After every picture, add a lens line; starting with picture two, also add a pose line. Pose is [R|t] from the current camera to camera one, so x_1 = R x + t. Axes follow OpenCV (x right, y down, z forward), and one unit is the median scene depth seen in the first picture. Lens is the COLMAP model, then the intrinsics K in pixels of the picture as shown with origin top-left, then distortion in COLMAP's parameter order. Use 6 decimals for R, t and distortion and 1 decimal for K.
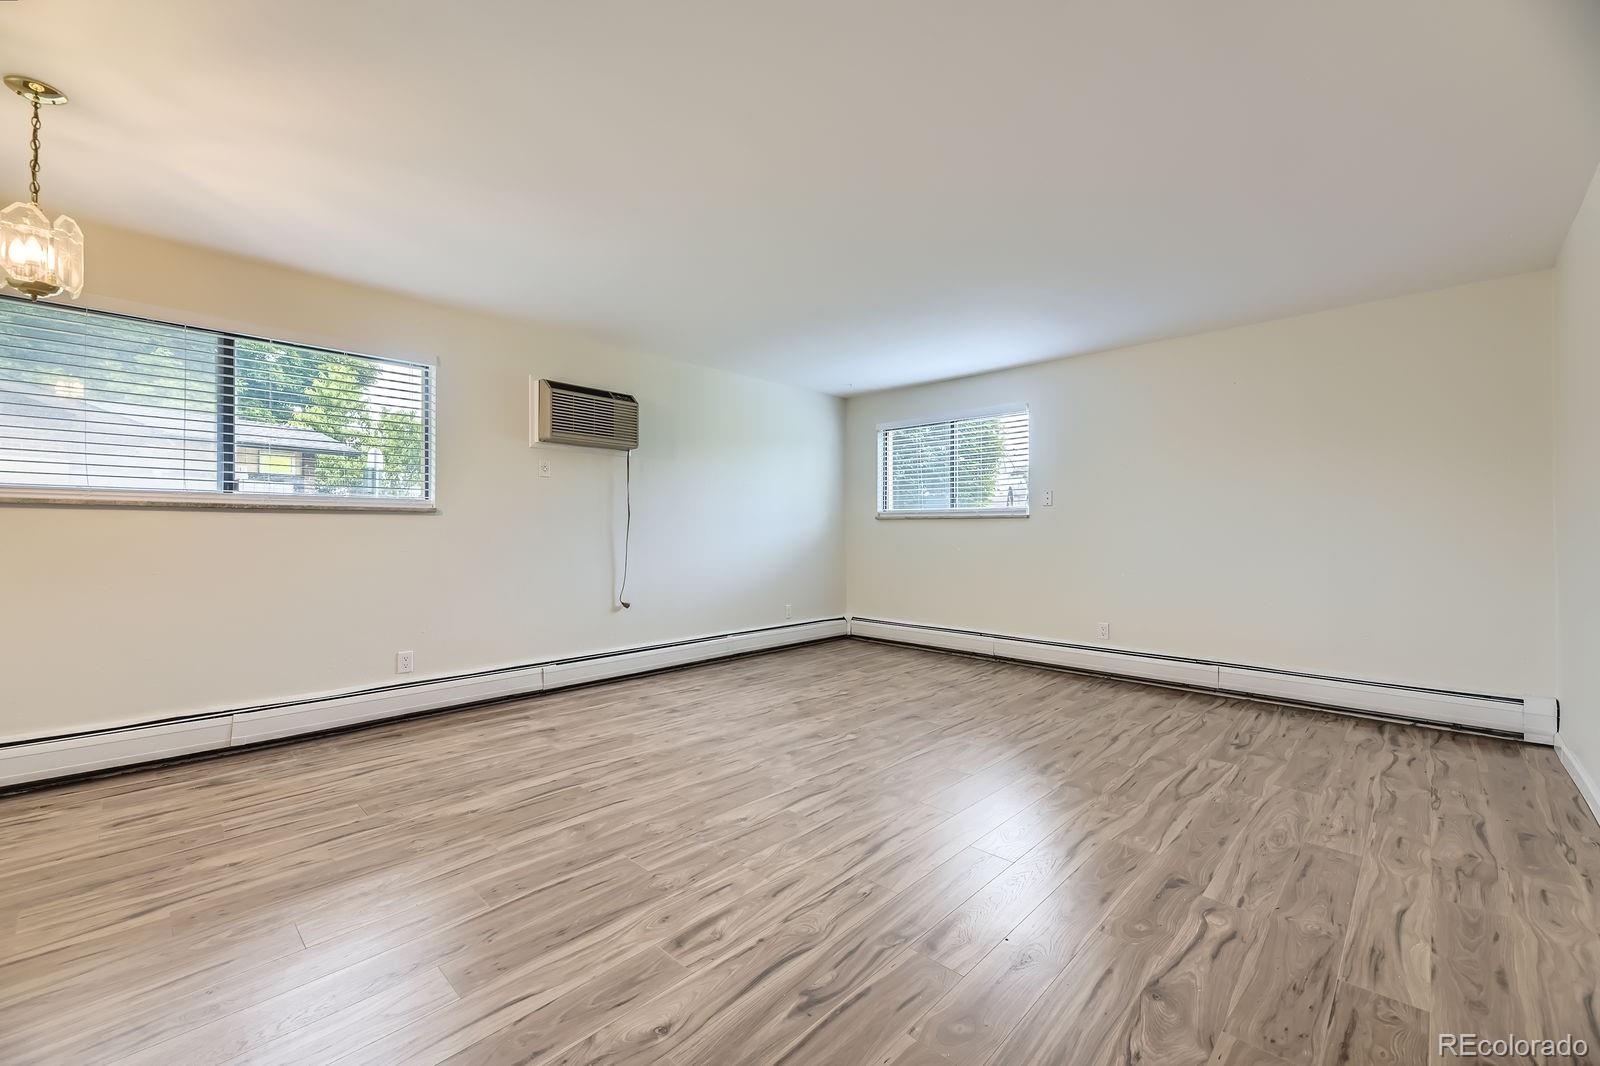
lens RADIAL K [[642.5, 0, 799.0], [0, 642.5, 535.3], [0, 0, 1]] dist [0.023959, -0.008623]
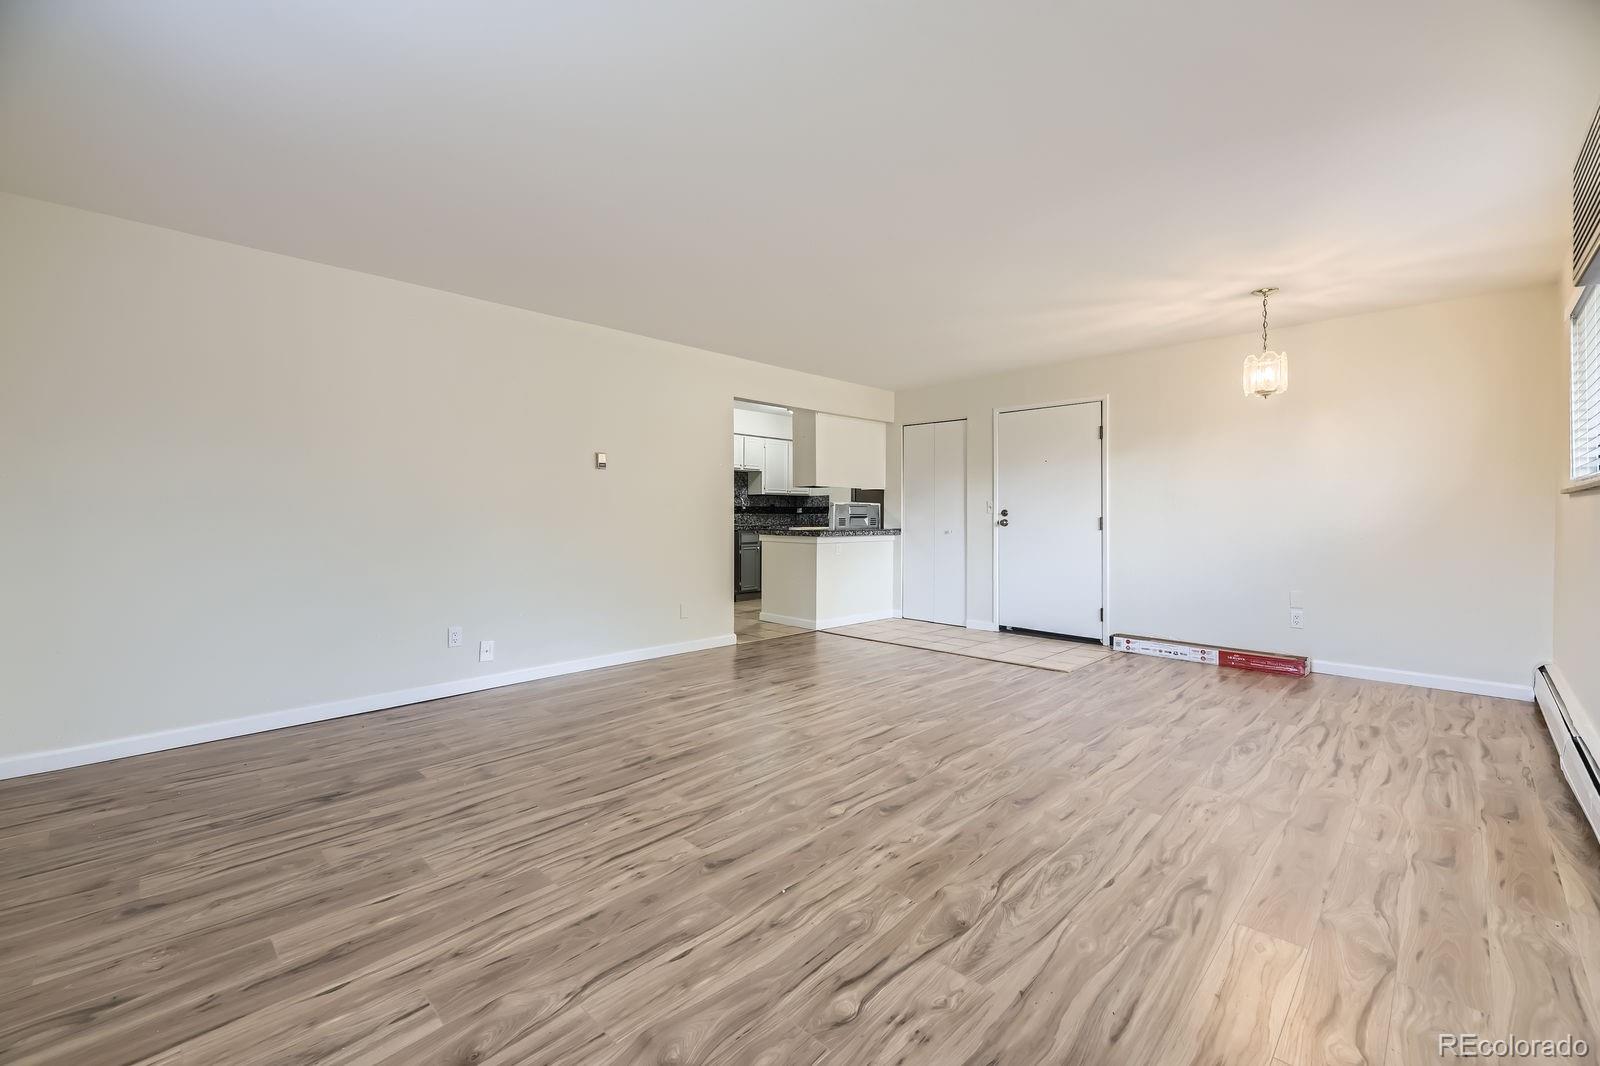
lens RADIAL K [[660.7, 0, 791.3], [0, 660.7, 514.5], [0, 0, 1]] dist [0.022419, -0.009369]
pose [[-0.999796, -0.001763, 0.020112, 0.123285], [-0.001694, 0.999993, 0.003435, -0.010362], [-0.020118, 0.003400, -0.999792, 1.812227]]
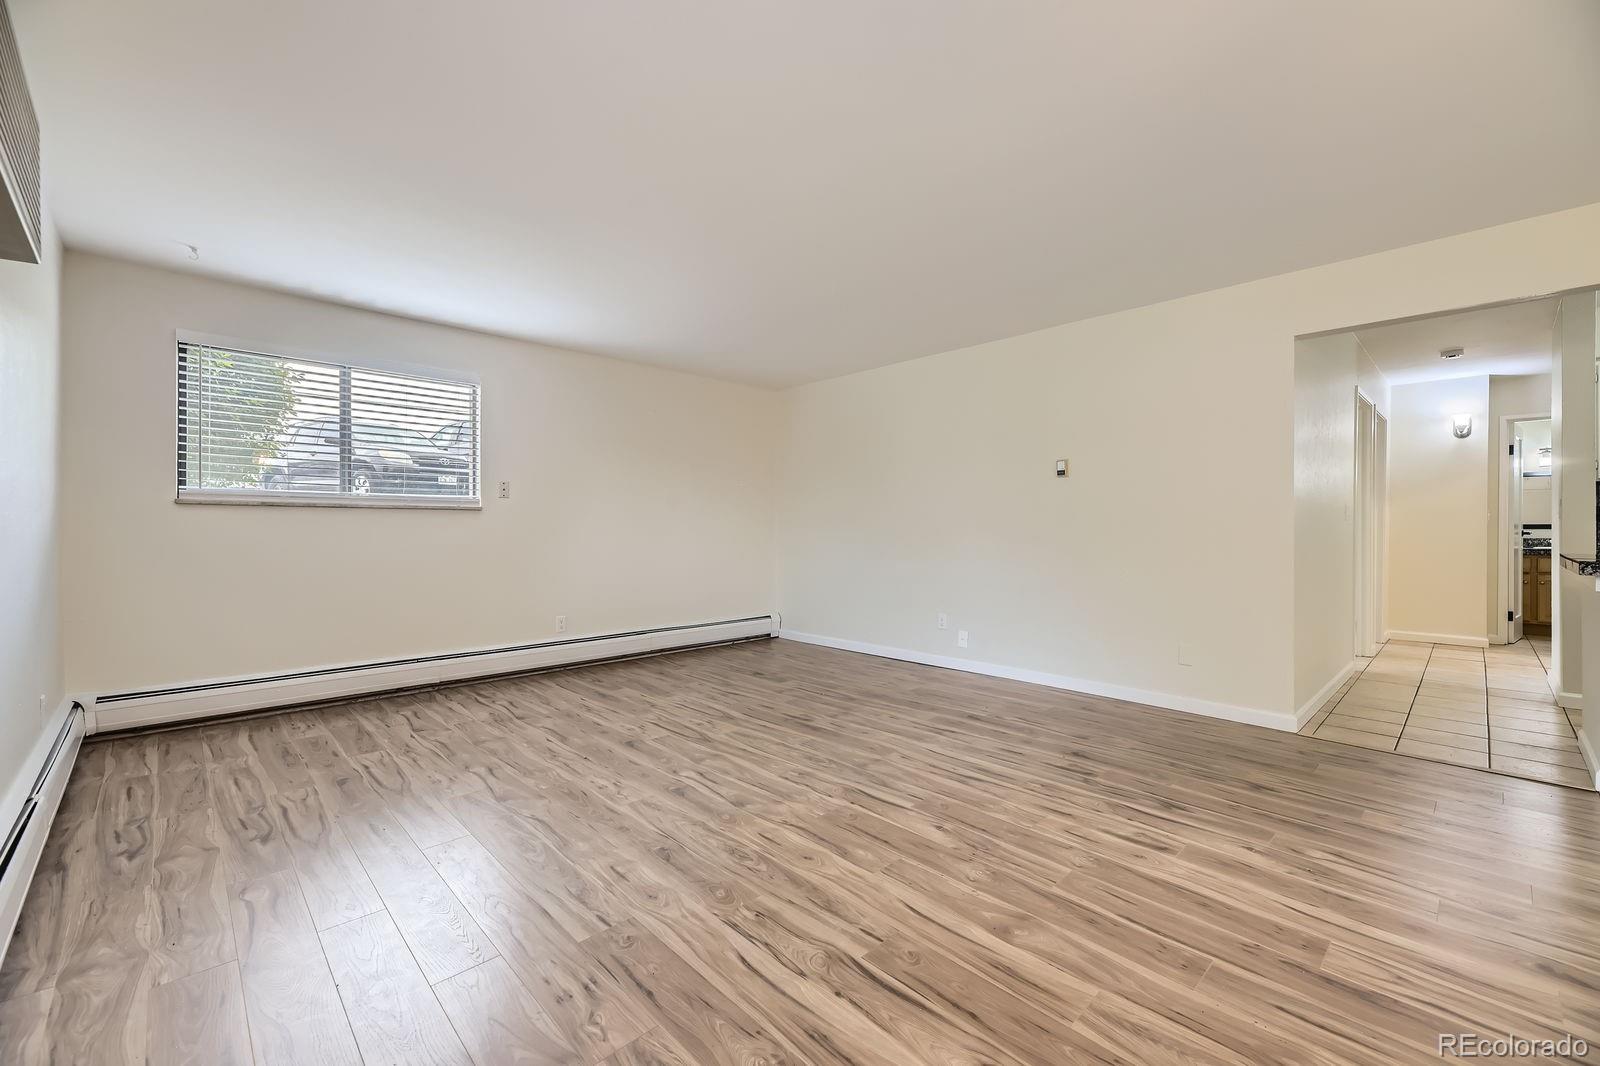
lens RADIAL K [[649.8, 0, 793.0], [0, 649.8, 528.6], [0, 0, 1]] dist [0.024993, -0.009464]
pose [[0.053287, -0.004185, 0.998570, -0.789965], [0.004600, 0.999982, 0.003946, -0.006183], [-0.998569, 0.004383, 0.053305, 0.863247]]
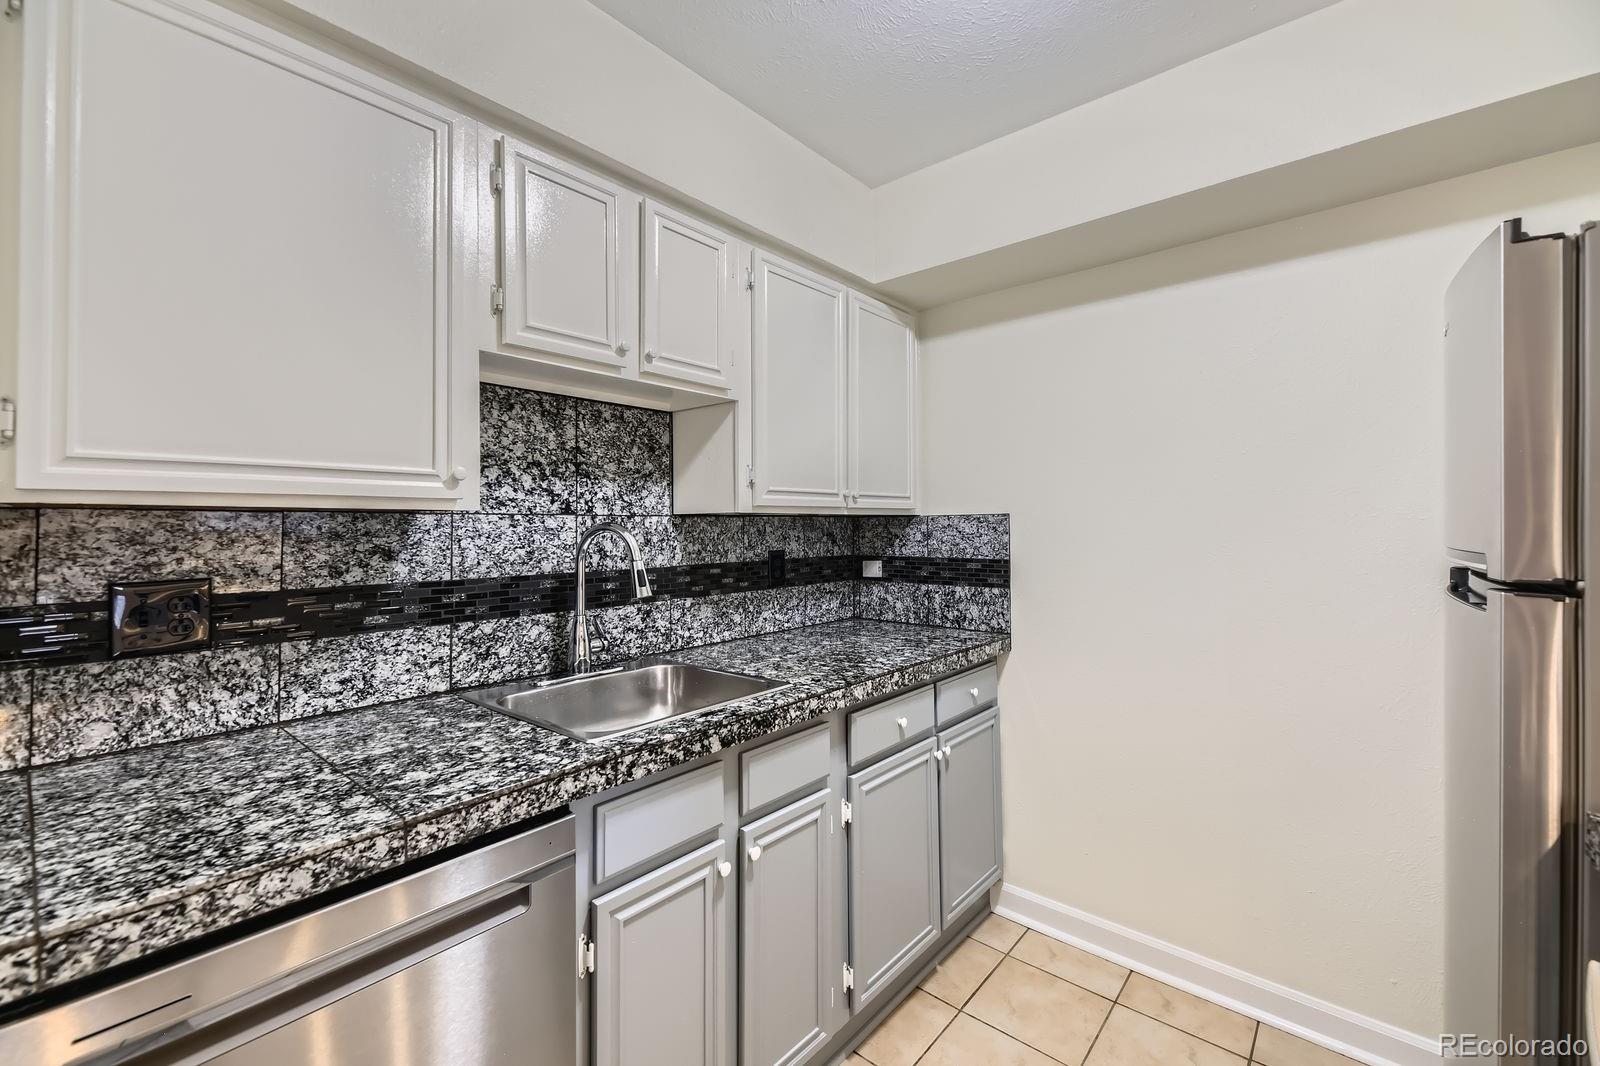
lens RADIAL K [[660.7, 0, 791.3], [0, 660.7, 514.5], [0, 0, 1]] dist [0.022419, -0.009369]
pose [[-0.999263, -0.000157, -0.038390, 0.275704], [0.000065, 0.999983, -0.005771, -0.079403], [0.038390, -0.005770, -0.999246, -0.354428]]
